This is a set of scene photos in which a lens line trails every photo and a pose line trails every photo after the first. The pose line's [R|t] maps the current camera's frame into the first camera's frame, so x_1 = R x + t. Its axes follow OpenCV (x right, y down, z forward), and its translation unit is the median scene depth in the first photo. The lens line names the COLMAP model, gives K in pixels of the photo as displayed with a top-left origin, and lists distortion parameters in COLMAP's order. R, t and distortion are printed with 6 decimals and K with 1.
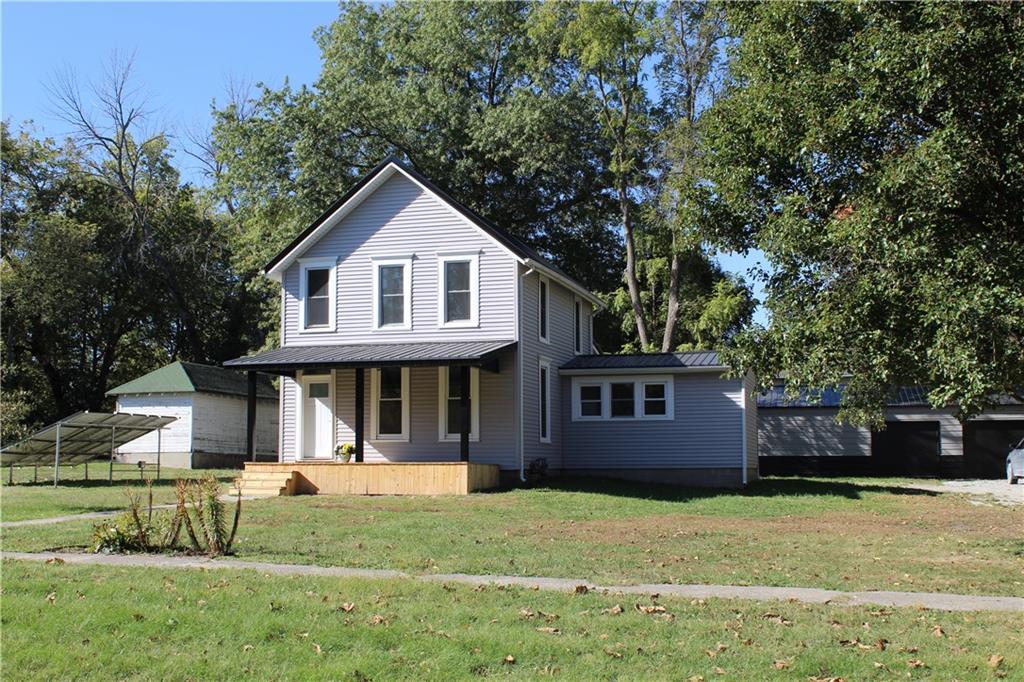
lens RADIAL K [[1191.1, 0, 512.1], [0, 1191.1, 341.9], [0, 0, 1]] dist [-0.072816, 0.000000]
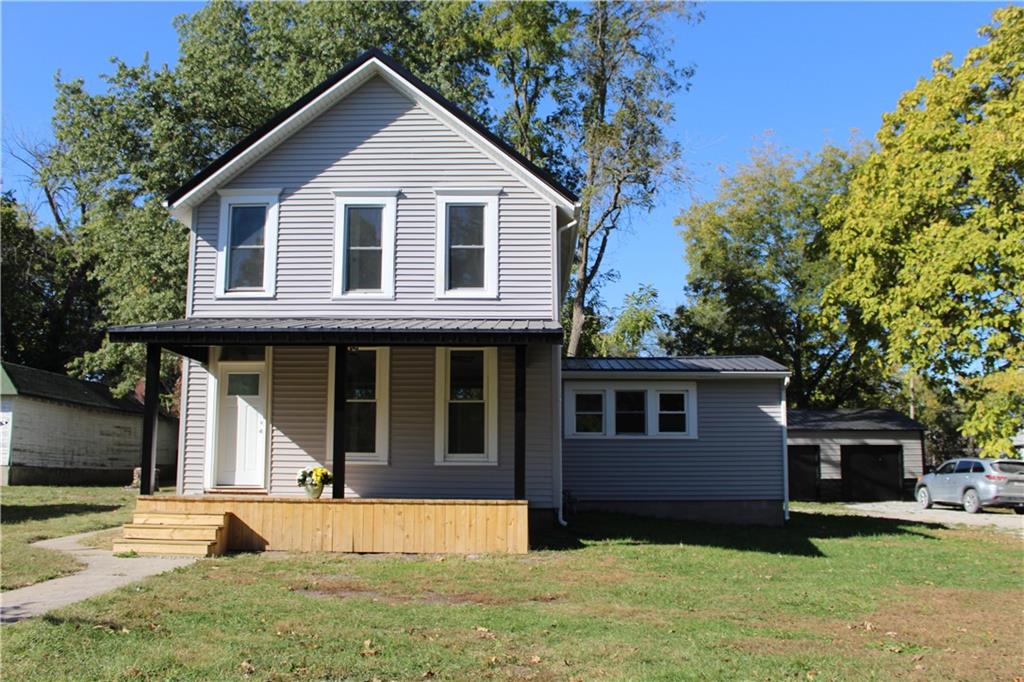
lens RADIAL K [[925.9, 0, 510.5], [0, 925.9, 337.6], [0, 0, 1]] dist [-0.099447, 0.043251]
pose [[0.966695, 0.045499, 0.251854, -0.148615], [-0.033969, 0.998174, -0.049942, 0.035032], [-0.253667, 0.039724, 0.966476, 0.462026]]
